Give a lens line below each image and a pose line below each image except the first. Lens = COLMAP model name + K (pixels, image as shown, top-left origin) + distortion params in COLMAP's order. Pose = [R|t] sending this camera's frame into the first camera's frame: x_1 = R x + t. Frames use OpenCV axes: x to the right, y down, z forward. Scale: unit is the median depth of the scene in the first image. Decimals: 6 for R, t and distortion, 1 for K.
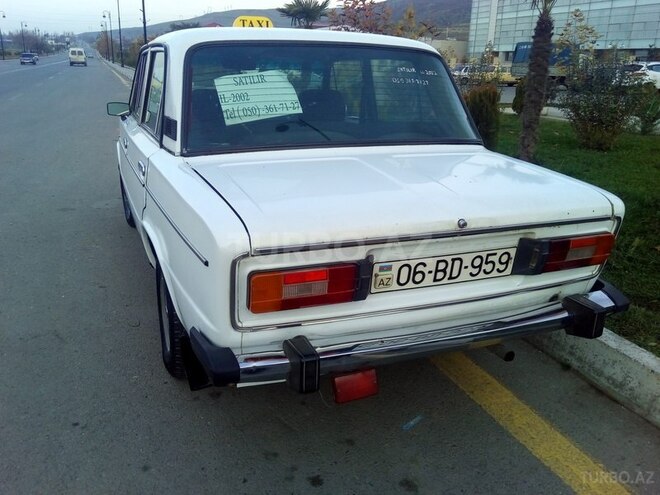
lens RADIAL K [[560.2, 0, 330.0], [0, 560.2, 247.5], [0, 0, 1]] dist [0.146891, -0.242003]
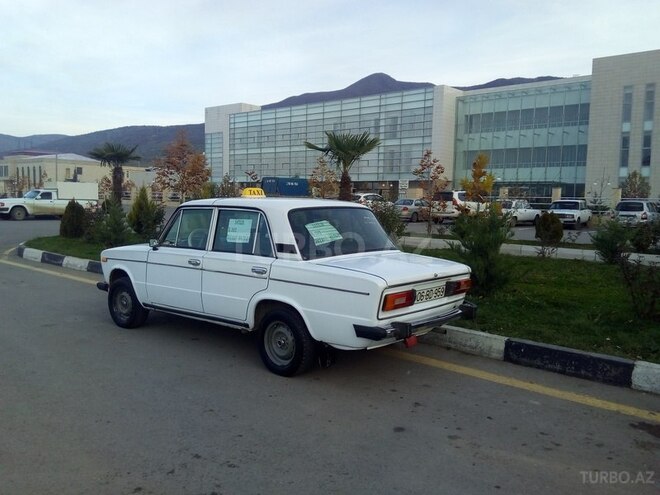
lens RADIAL K [[560.2, 0, 330.0], [0, 560.2, 247.5], [0, 0, 1]] dist [0.146891, -0.242003]
pose [[0.896413, -0.049017, 0.440501, -1.275355], [0.139979, 0.974307, -0.176439, 0.212257], [-0.420535, 0.219823, 0.880243, -1.088009]]
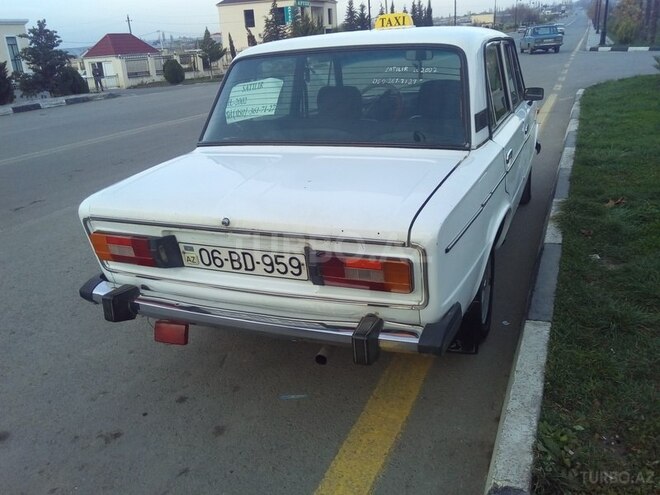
lens RADIAL K [[560.2, 0, 330.0], [0, 560.2, 247.5], [0, 0, 1]] dist [0.146891, -0.242003]
pose [[0.697502, 0.180373, -0.693511, 1.080449], [-0.143658, 0.983352, 0.111272, -0.135980], [0.702035, 0.022016, 0.711802, 0.298645]]
